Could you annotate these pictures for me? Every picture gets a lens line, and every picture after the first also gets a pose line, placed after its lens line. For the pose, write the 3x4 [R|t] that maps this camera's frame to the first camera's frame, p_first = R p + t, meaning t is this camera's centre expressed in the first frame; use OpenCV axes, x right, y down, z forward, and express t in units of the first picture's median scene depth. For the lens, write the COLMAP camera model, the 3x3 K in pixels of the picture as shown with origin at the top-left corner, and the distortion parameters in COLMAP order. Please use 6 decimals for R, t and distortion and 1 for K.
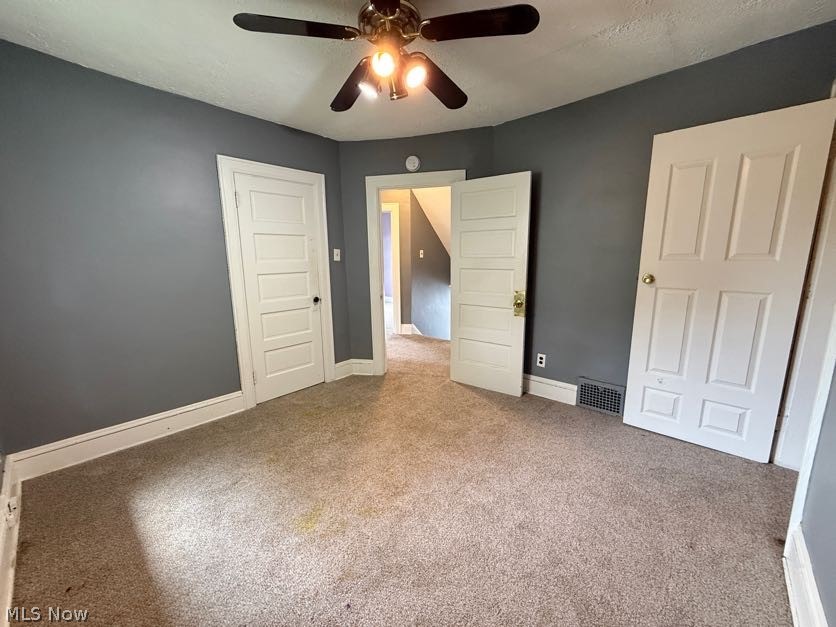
lens RADIAL K [[332.6, 0, 418.9], [0, 332.6, 316.0], [0, 0, 1]] dist [0.000635, 0.000097]
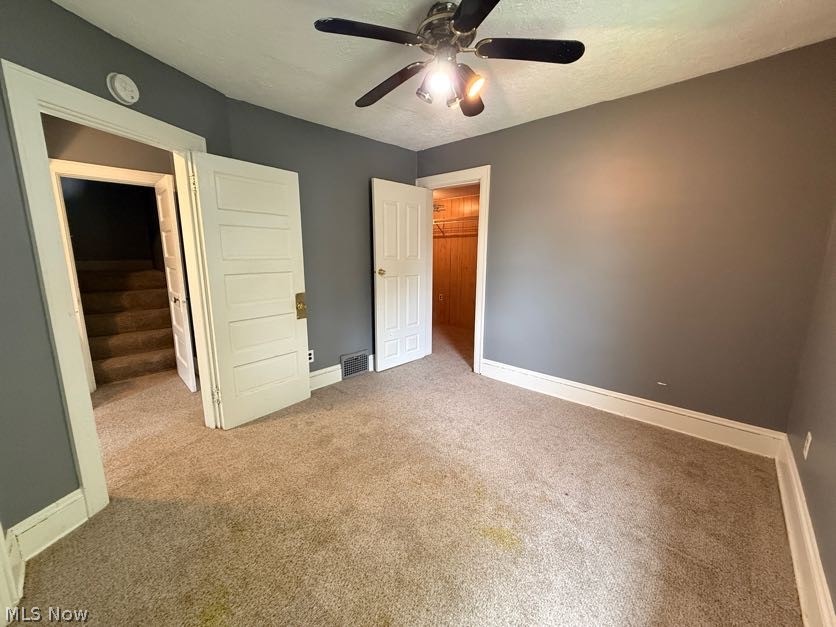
lens RADIAL K [[332.9, 0, 414.9], [0, 332.9, 313.1], [0, 0, 1]] dist [0.001051, 0.000137]
pose [[0.032669, -0.165665, 0.985641, -0.682031], [0.180983, 0.970845, 0.157180, -0.112168], [-0.982944, 0.173249, 0.061699, 0.629309]]
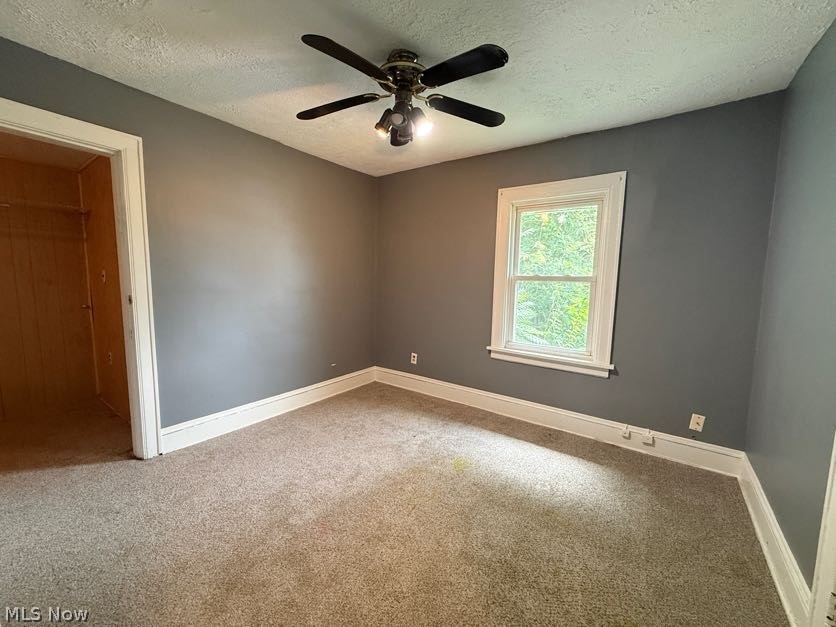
lens RADIAL K [[332.9, 0, 414.9], [0, 332.9, 313.1], [0, 0, 1]] dist [0.001051, 0.000137]
pose [[-0.995557, 0.001588, -0.094147, -0.002953], [-0.025440, 0.958138, 0.285174, -0.231114], [0.090659, 0.286303, -0.953841, 1.256799]]
